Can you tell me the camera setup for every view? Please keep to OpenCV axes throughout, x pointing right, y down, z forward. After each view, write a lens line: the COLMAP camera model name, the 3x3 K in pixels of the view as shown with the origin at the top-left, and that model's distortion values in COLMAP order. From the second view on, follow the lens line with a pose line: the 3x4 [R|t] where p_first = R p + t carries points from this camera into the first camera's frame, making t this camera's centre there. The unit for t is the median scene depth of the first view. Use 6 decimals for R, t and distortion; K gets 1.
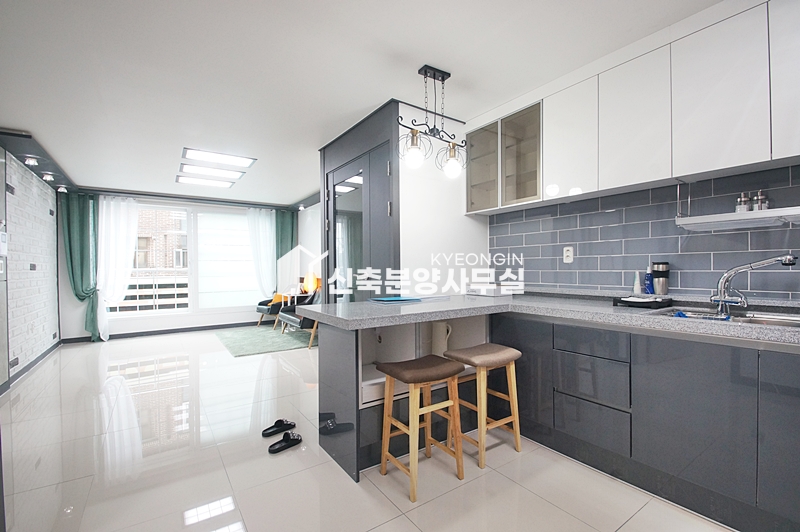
lens RADIAL K [[352.9, 0, 396.2], [0, 352.9, 268.3], [0, 0, 1]] dist [0.001256, -0.010768]
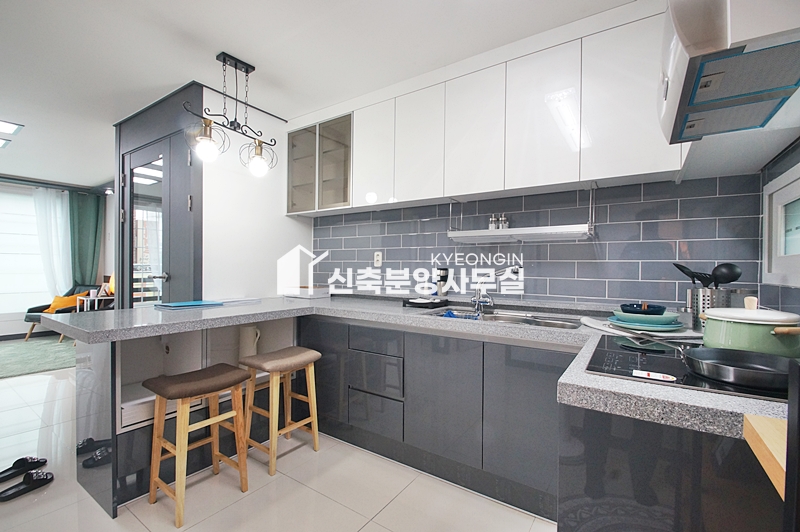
lens RADIAL K [[352.9, 0, 396.2], [0, 352.9, 268.3], [0, 0, 1]] dist [0.001256, -0.010768]
pose [[0.929110, 0.015929, 0.369460, 0.169690], [-0.017182, 0.999852, 0.000101, -0.013845], [-0.369404, -0.006442, 0.929246, -0.033363]]
